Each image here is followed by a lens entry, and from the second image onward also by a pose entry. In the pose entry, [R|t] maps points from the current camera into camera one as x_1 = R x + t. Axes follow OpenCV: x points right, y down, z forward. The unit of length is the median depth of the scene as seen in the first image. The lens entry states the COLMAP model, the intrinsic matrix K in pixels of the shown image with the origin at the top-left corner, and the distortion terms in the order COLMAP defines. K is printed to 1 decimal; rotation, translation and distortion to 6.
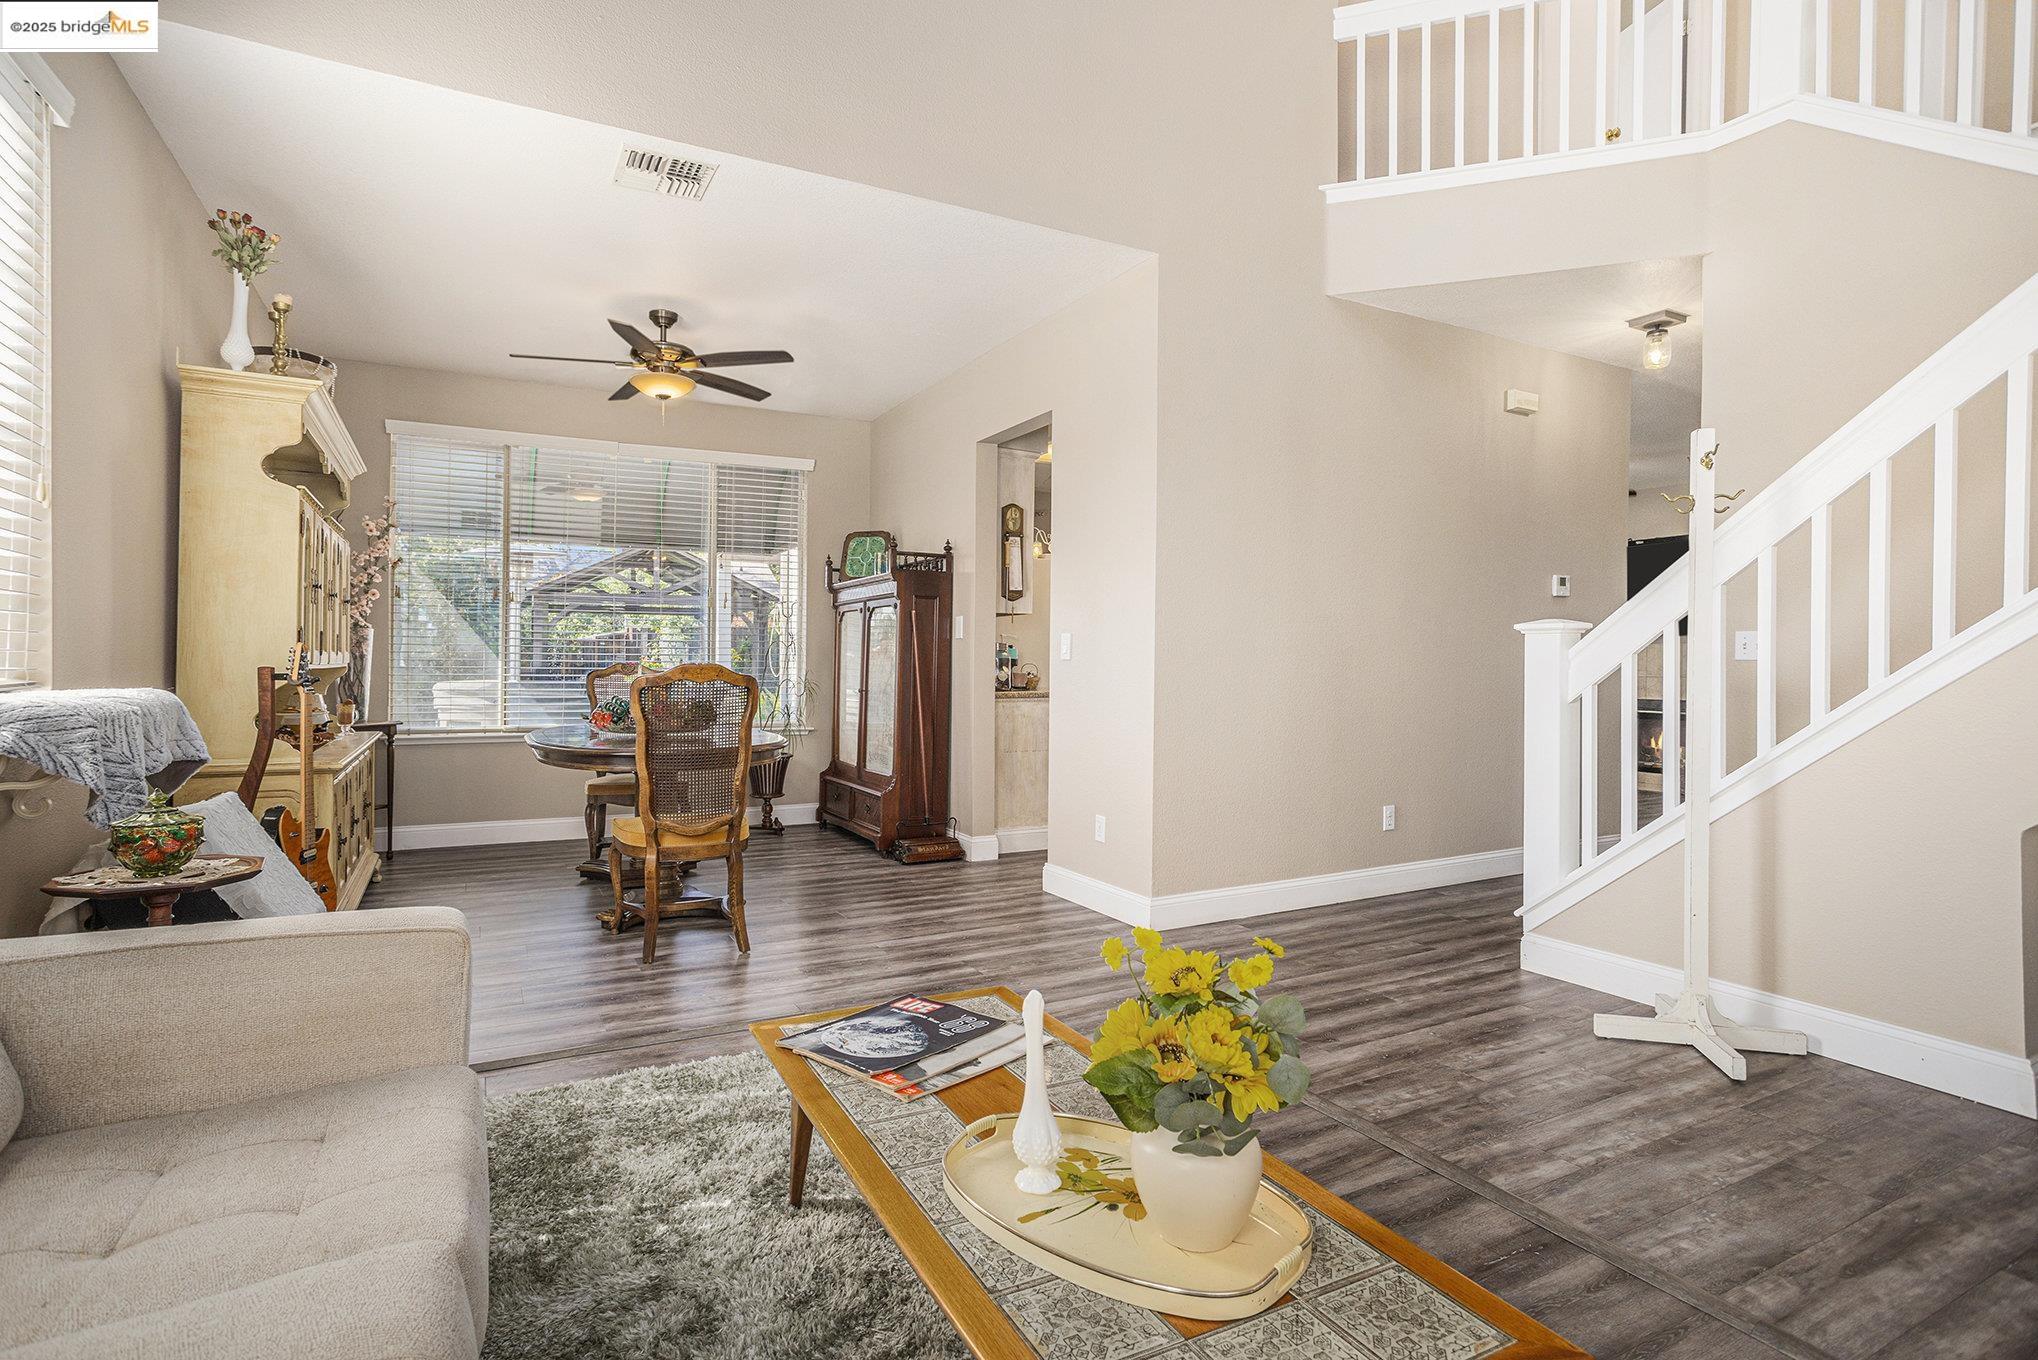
lens RADIAL K [[1005.1, 0, 1004.9], [0, 1005.1, 651.9], [0, 0, 1]] dist [-0.051888, 0.033873]
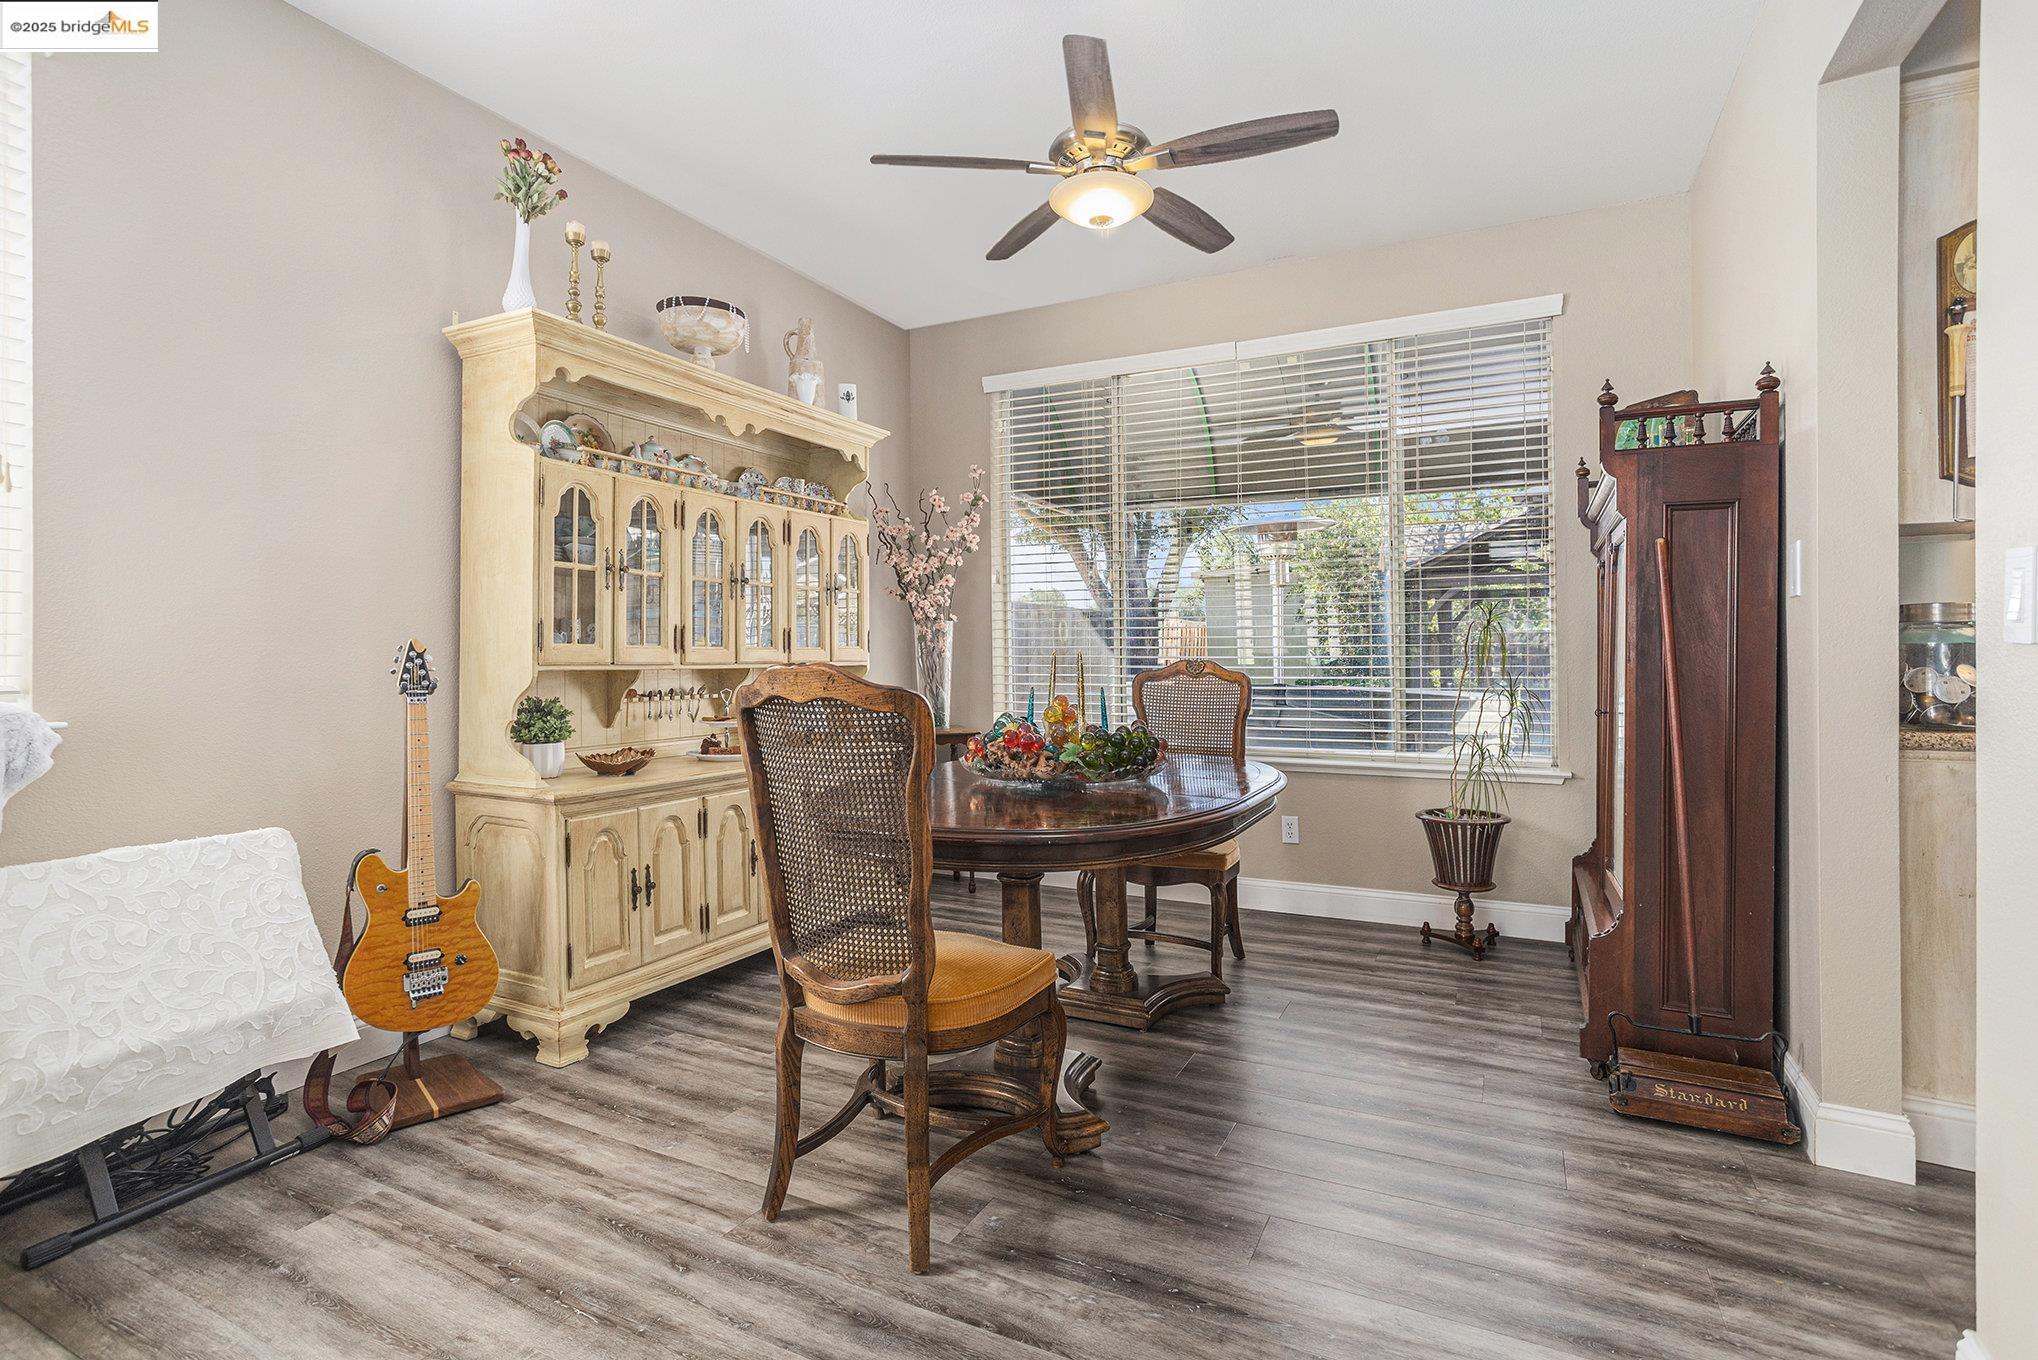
lens RADIAL K [[1005.1, 0, 1004.9], [0, 1005.1, 651.9], [0, 0, 1]] dist [-0.051888, 0.033873]
pose [[0.569562, -0.010402, -0.821883, 0.102835], [0.014056, 0.999897, -0.002914, 0.006127], [0.821828, -0.009892, 0.569649, 0.514474]]
